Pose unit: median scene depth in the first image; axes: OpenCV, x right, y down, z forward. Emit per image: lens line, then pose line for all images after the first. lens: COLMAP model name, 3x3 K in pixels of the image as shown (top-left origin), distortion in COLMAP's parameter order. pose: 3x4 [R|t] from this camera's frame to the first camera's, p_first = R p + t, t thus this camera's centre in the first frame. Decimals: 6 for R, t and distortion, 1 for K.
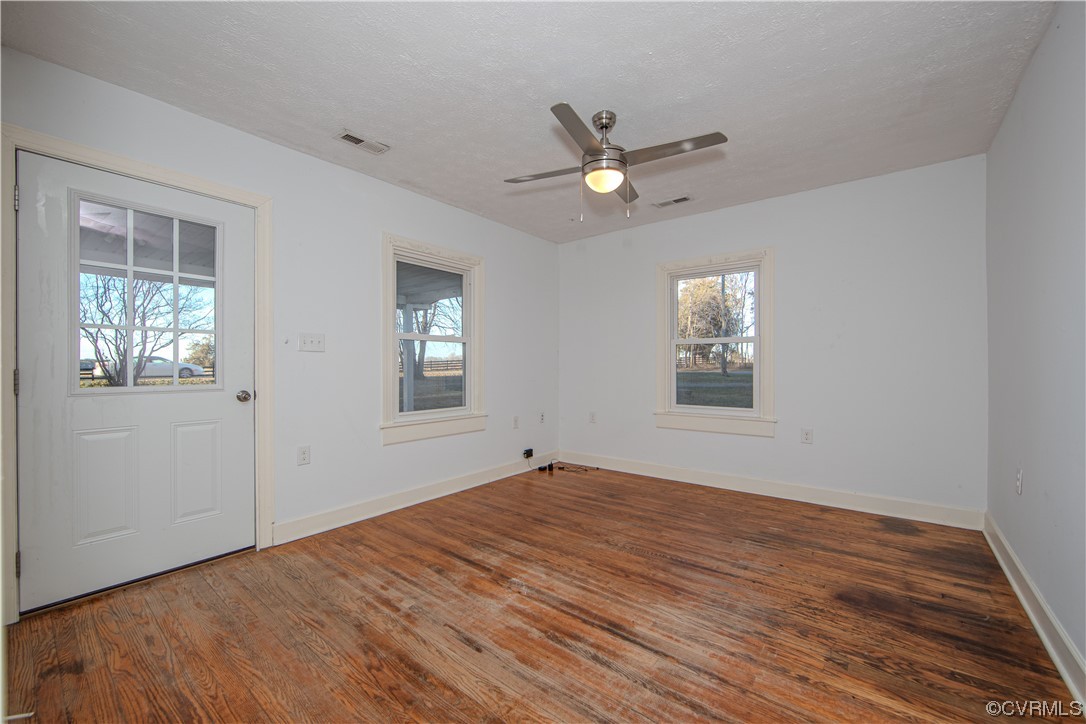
lens RADIAL K [[441.7, 0, 536.2], [0, 441.7, 365.0], [0, 0, 1]] dist [-0.003348, 0.000166]
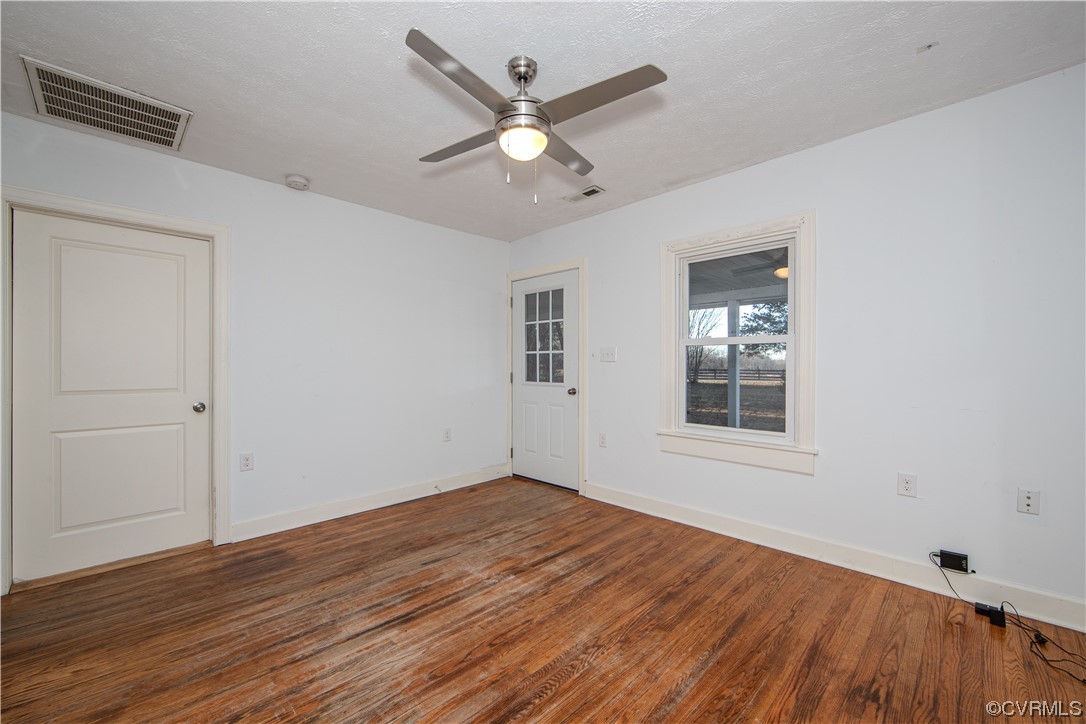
lens RADIAL K [[441.7, 0, 541.7], [0, 441.7, 361.1], [0, 0, 1]] dist [-0.003348, 0.000166]
pose [[-0.134356, -0.015120, -0.990818, 1.021752], [0.001077, 0.999881, -0.015404, -0.014152], [0.990932, -0.003137, -0.134324, 1.247469]]
